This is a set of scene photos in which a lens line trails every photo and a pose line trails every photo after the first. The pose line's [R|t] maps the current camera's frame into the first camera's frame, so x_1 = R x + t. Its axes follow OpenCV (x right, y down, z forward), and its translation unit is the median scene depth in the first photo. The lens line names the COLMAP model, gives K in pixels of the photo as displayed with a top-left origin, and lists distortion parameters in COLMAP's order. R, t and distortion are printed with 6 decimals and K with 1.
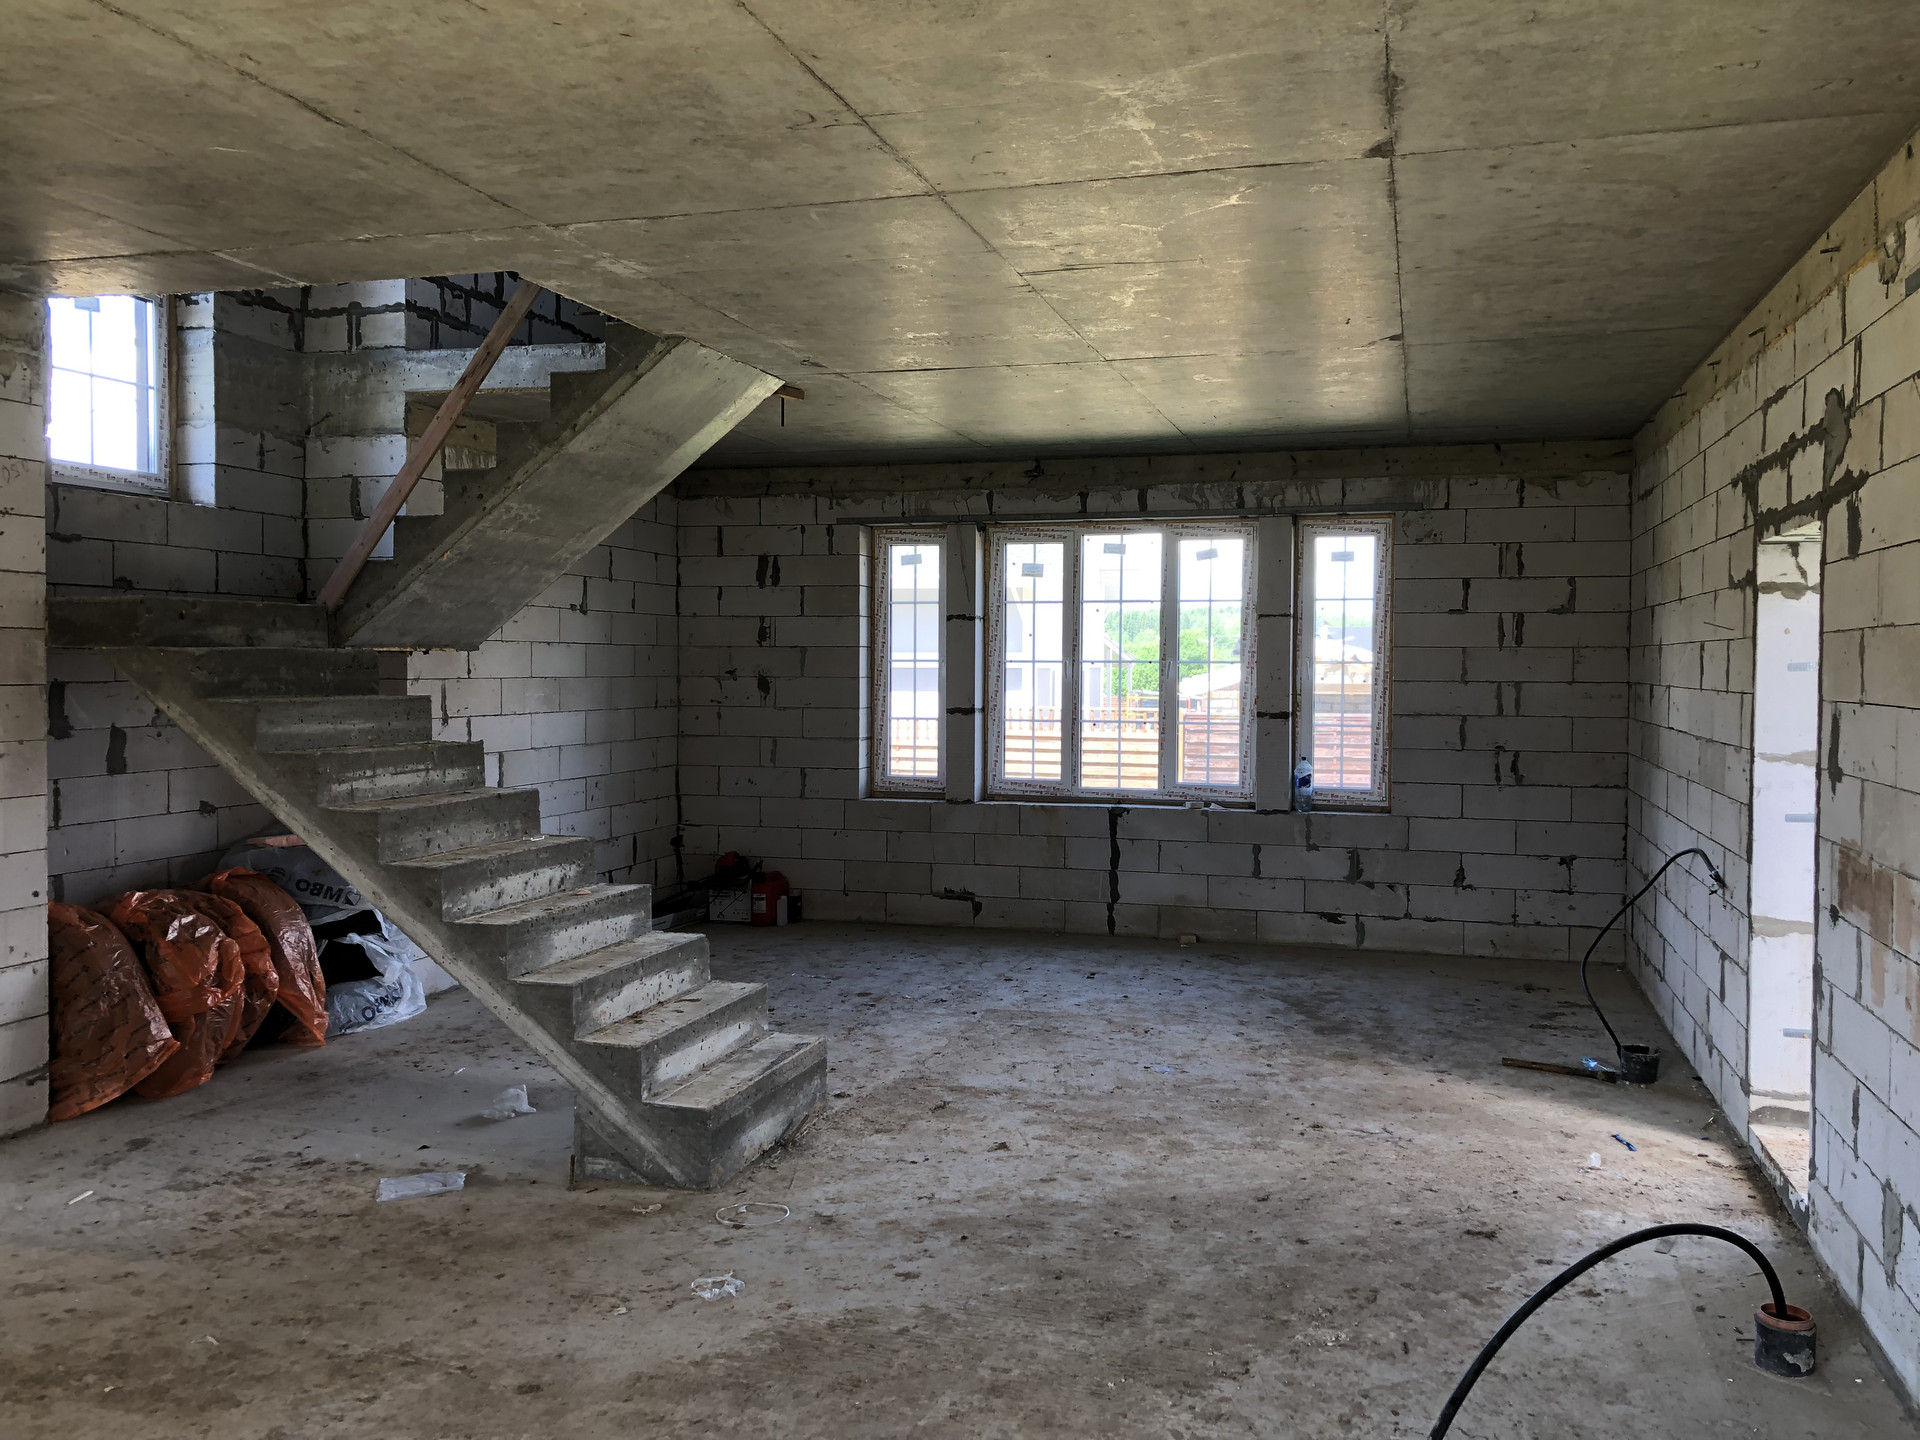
lens RADIAL K [[1572.5, 0, 976.9], [0, 1572.5, 700.7], [0, 0, 1]] dist [0.047537, -0.049157]
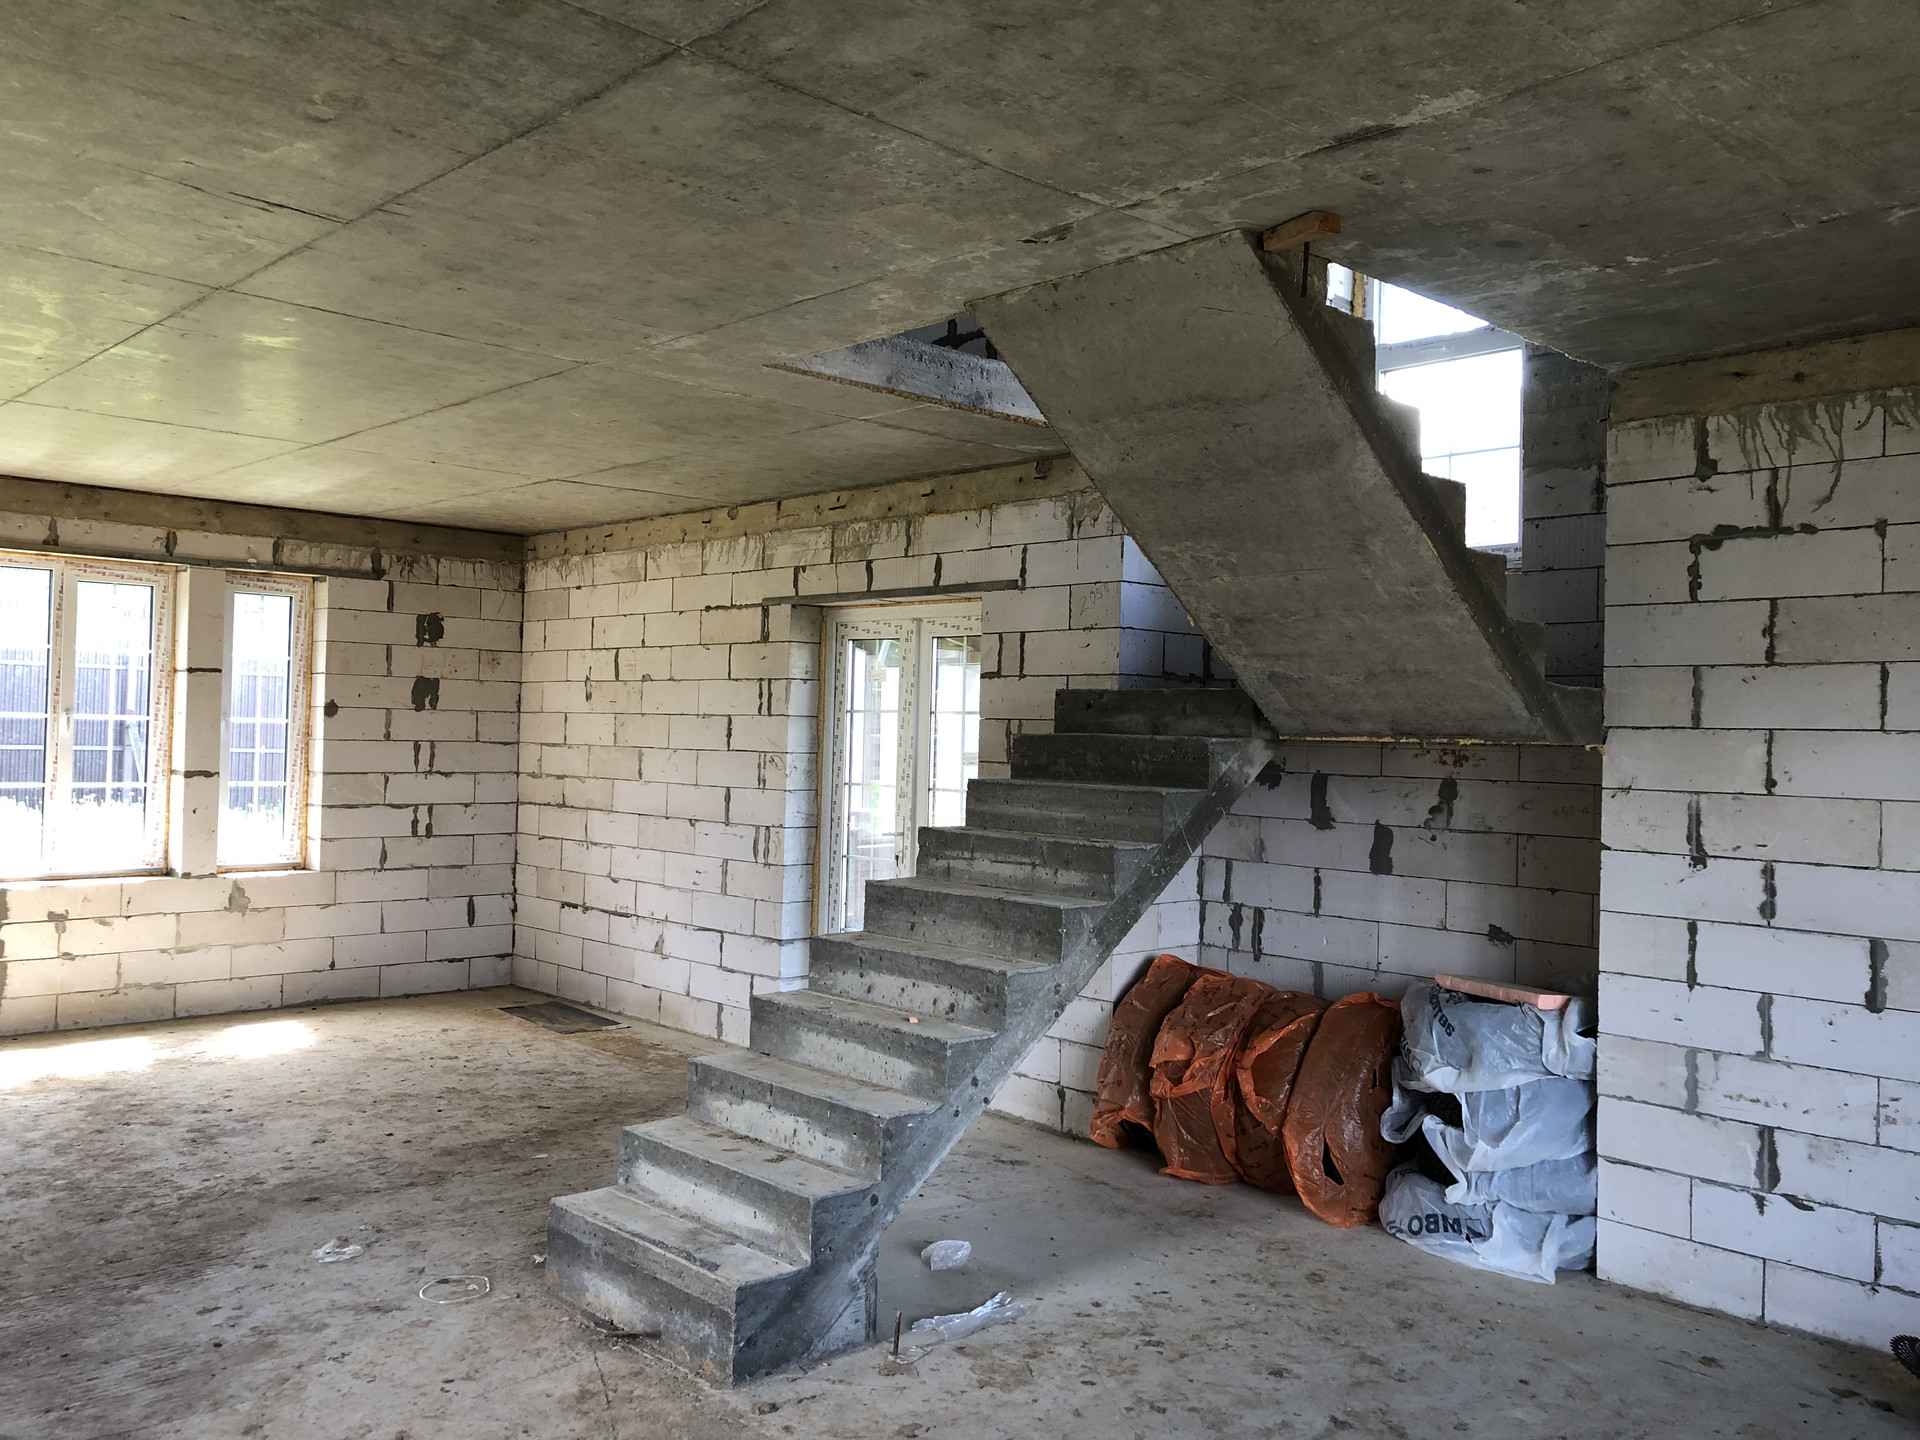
lens RADIAL K [[1572.5, 0, 969.6], [0, 1572.5, 704.8], [0, 0, 1]] dist [0.047537, -0.049157]
pose [[-0.507772, -0.034297, -0.860809, 0.479364], [-0.046750, 0.998832, -0.012219, -0.037845], [0.860222, 0.034039, -0.508782, 1.507488]]
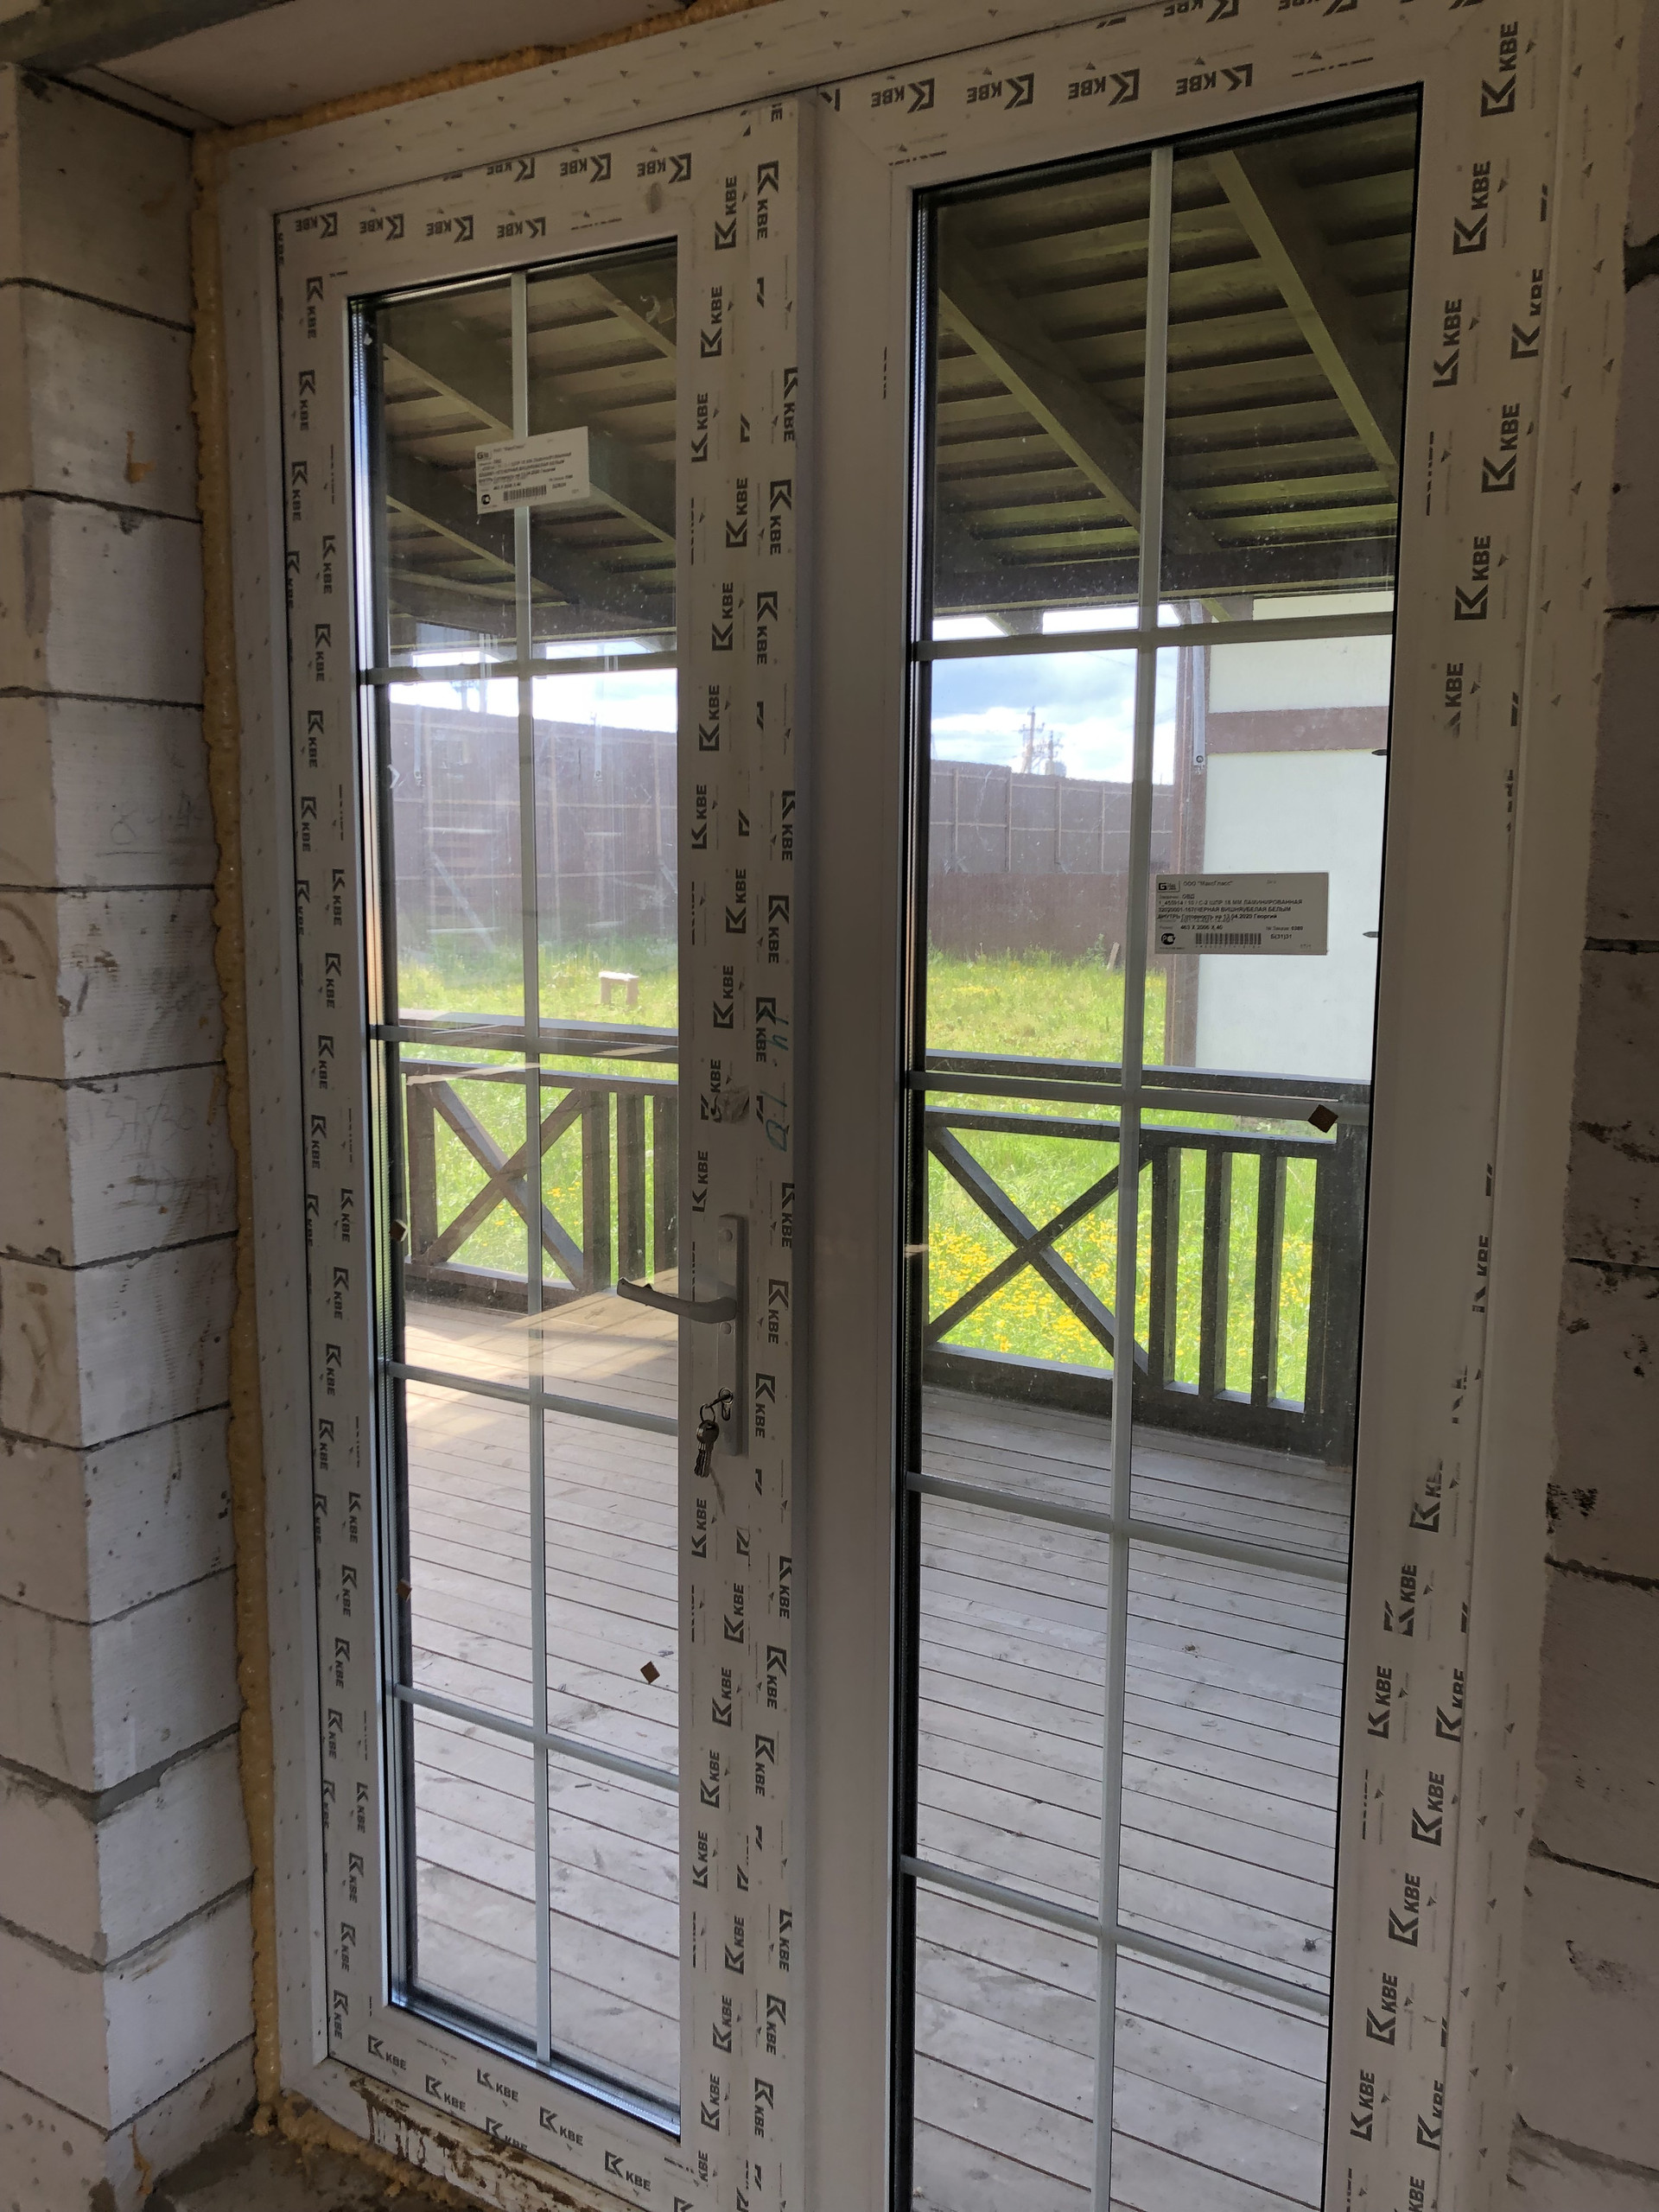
lens RADIAL K [[1811.7, 0, 810.7], [0, 1811.7, 1103.9], [0, 0, 1]] dist [0.047537, -0.049157]
pose [[-0.265393, 0.124325, -0.956091, -0.416033], [-0.032560, 0.989930, 0.137763, -0.014418], [0.963590, 0.067691, -0.258672, 0.834560]]
